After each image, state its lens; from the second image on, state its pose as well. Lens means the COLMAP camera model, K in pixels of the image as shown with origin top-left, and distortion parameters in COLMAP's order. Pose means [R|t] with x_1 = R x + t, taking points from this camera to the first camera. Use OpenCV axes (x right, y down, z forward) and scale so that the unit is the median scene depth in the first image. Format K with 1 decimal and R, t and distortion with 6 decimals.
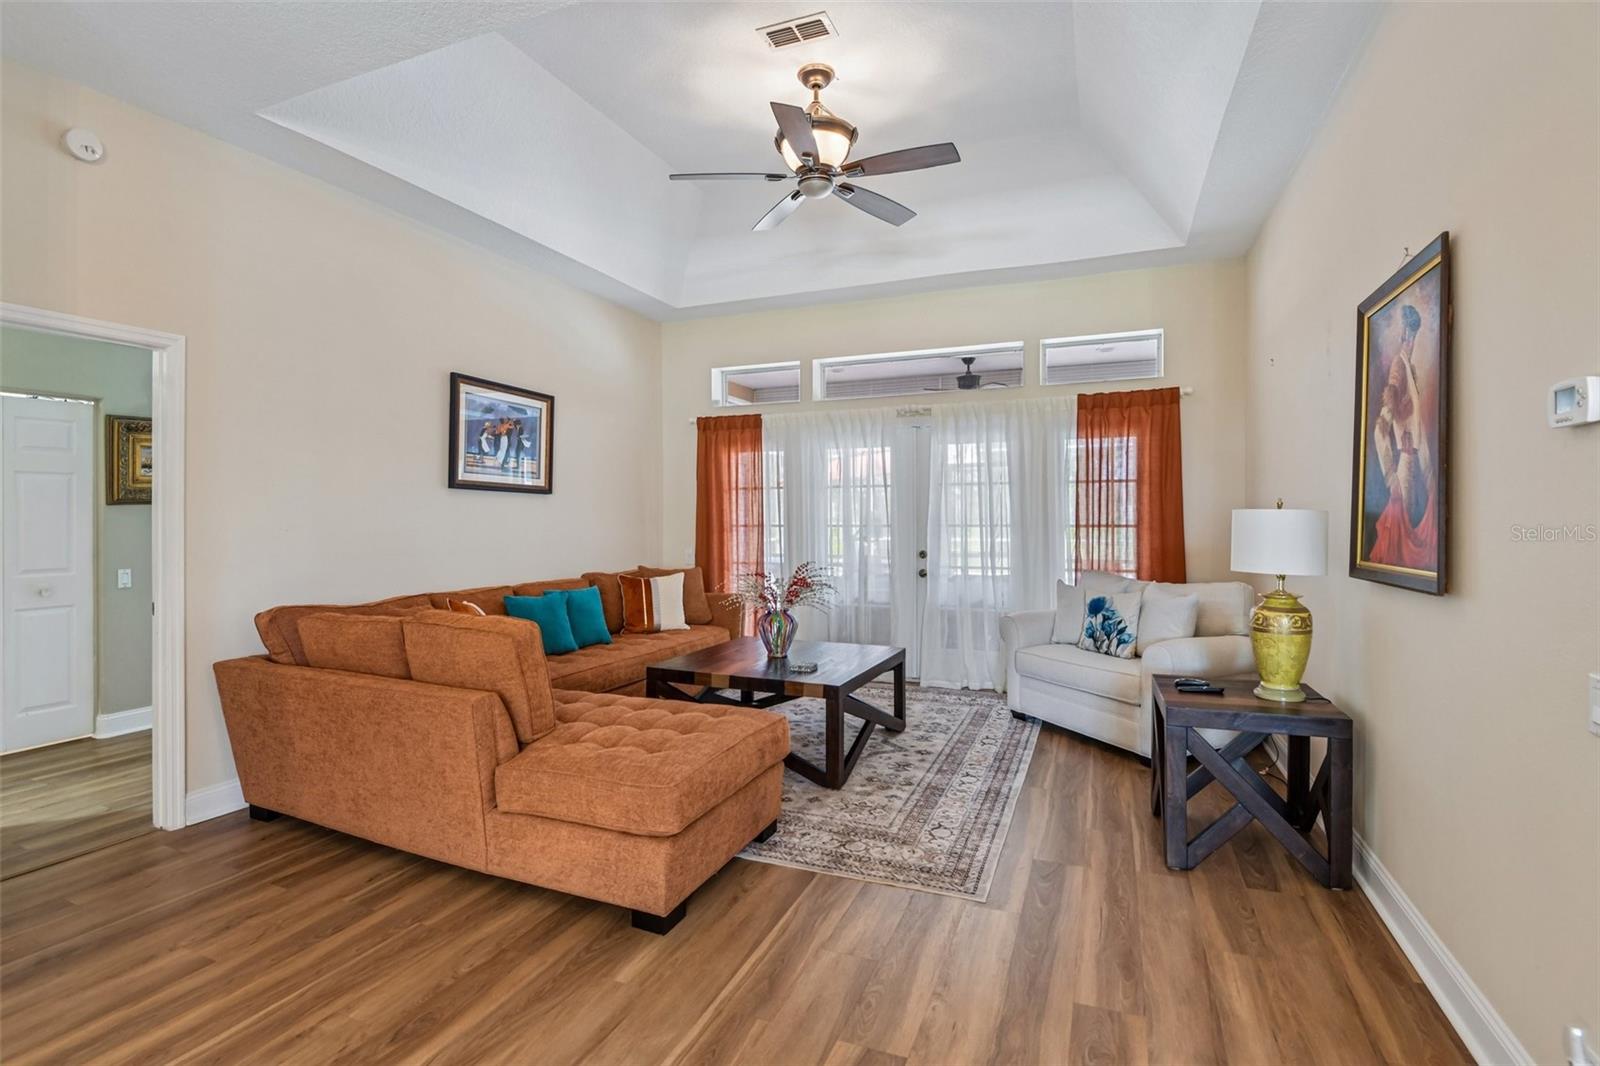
lens RADIAL K [[748.8, 0, 803.5], [0, 748.8, 526.9], [0, 0, 1]] dist [-0.008718, -0.012393]
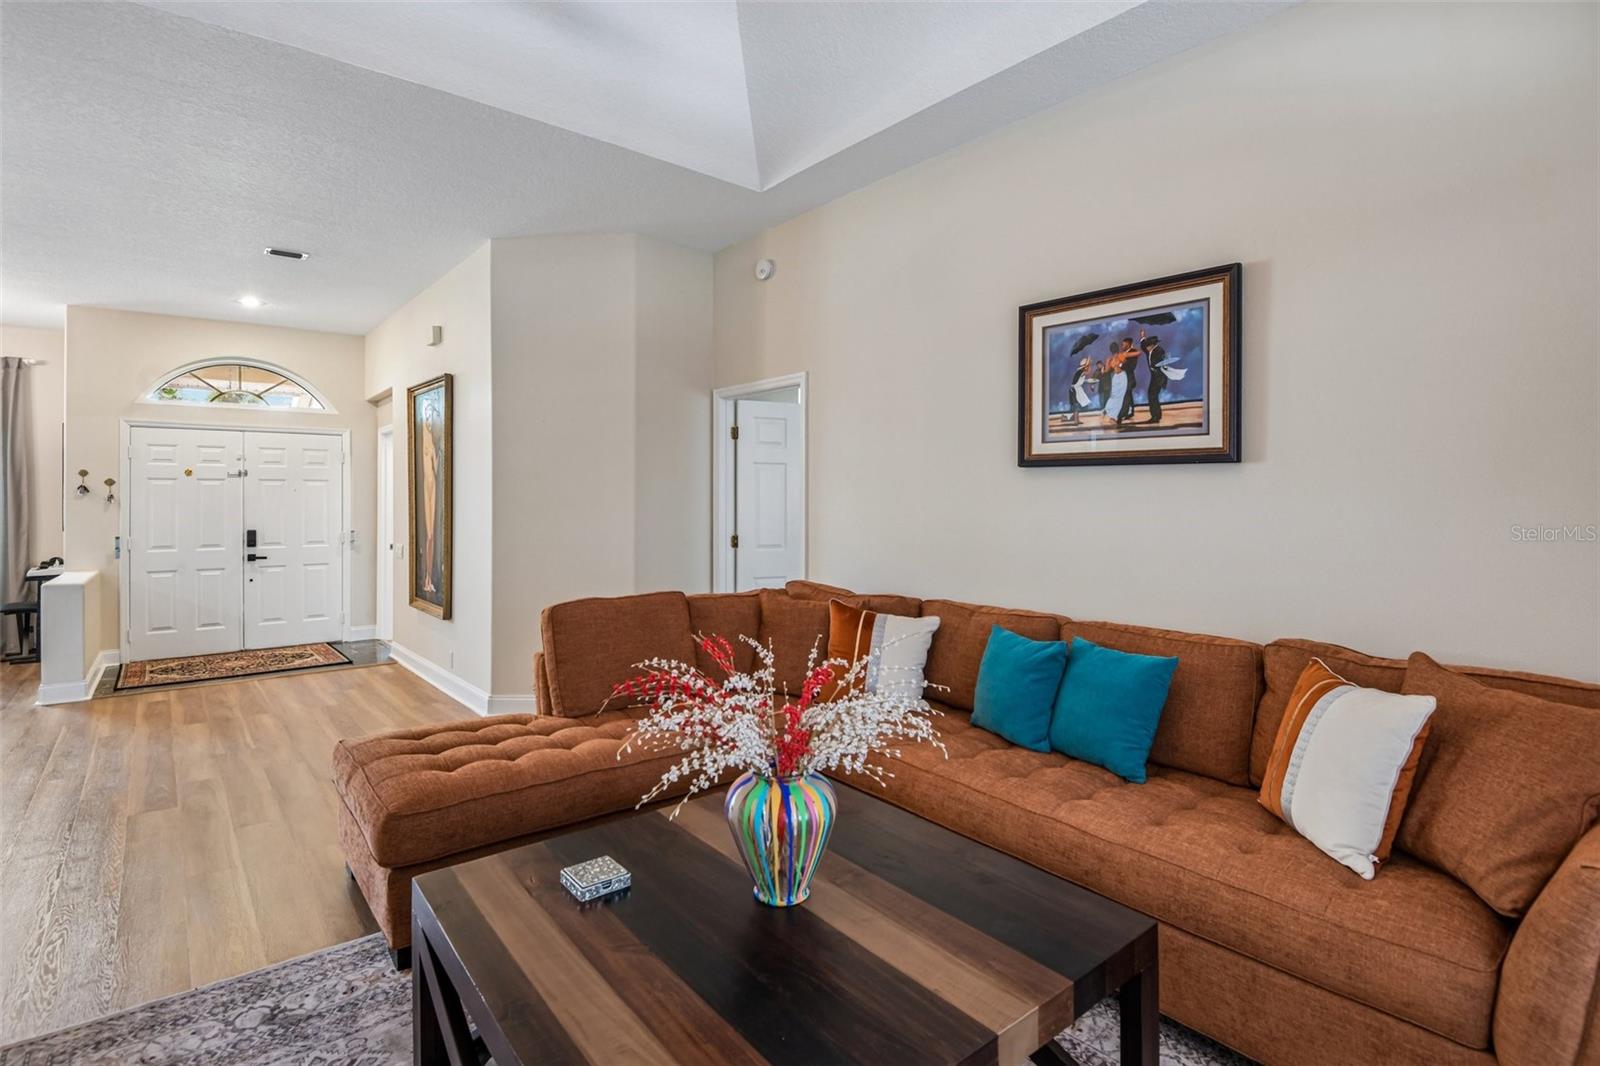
lens RADIAL K [[748.8, 0, 774.3], [0, 748.8, 496.4], [0, 0, 1]] dist [-0.008718, -0.012393]
pose [[-0.466846, -0.001532, -0.884337, 0.265533], [-0.010905, 0.999932, 0.004025, -0.022284], [0.884271, 0.011522, -0.466831, 1.064054]]
